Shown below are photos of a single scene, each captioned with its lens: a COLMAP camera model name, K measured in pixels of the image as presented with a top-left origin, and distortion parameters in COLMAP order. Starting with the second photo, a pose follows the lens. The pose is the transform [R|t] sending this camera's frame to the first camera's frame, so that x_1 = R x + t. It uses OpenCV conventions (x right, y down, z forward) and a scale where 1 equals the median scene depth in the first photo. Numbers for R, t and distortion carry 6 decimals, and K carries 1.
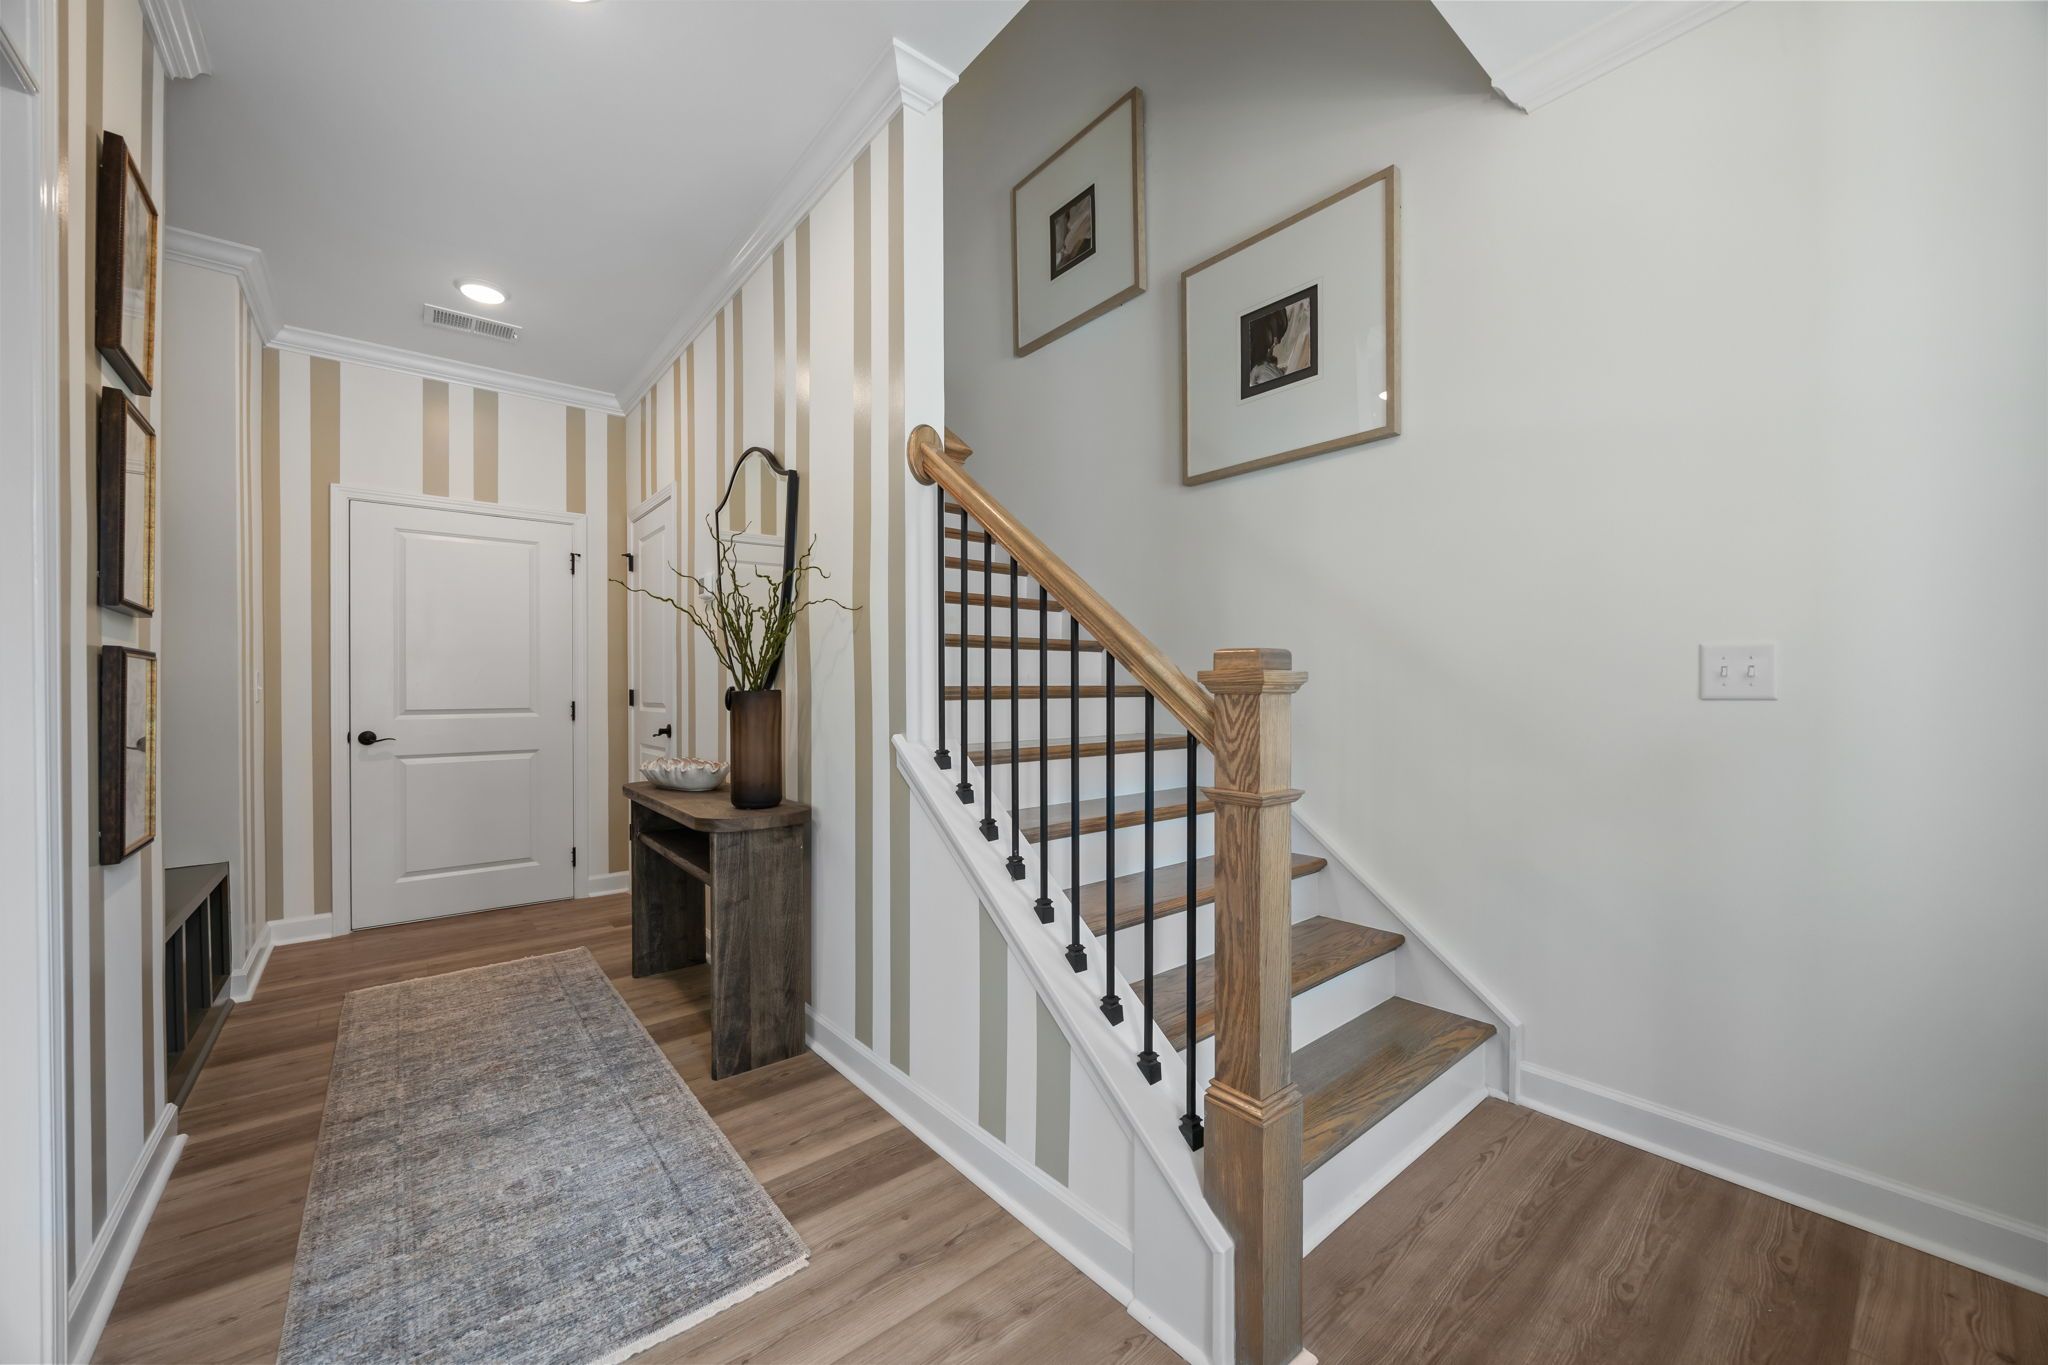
lens RADIAL K [[786.5, 0, 1038.4], [0, 786.5, 689.4], [0, 0, 1]] dist [-0.004088, -0.000401]
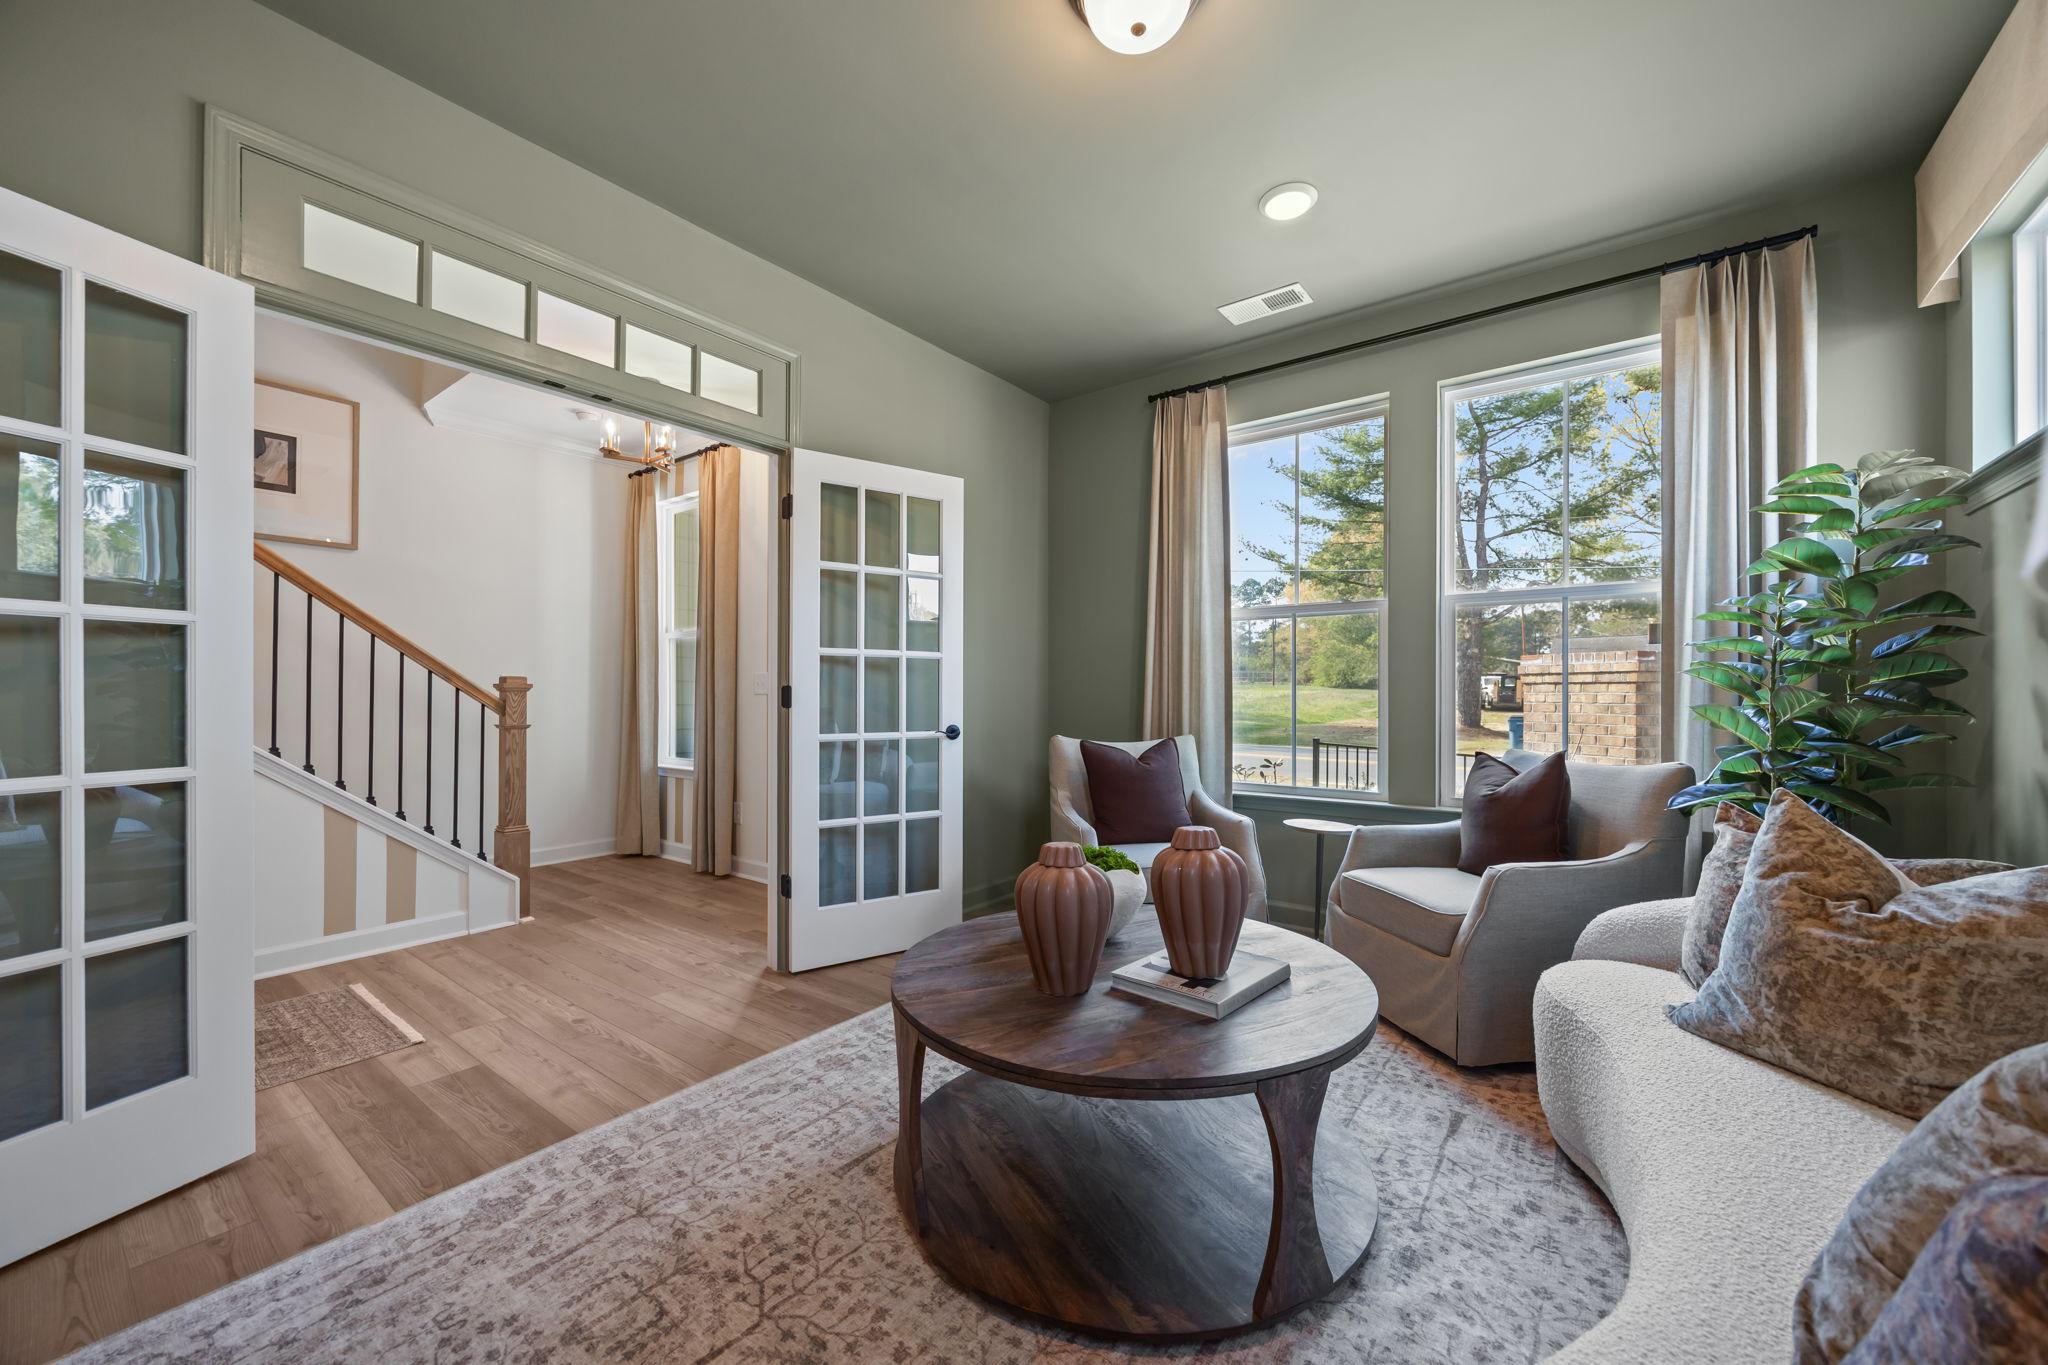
lens RADIAL K [[786.5, 0, 1037.4], [0, 786.5, 686.5], [0, 0, 1]] dist [-0.004088, -0.000401]
pose [[-0.219816, 0.007450, 0.975513, -2.271674], [-0.001193, 0.999968, -0.007906, 0.005407], [-0.975541, -0.002901, -0.219800, -0.190184]]
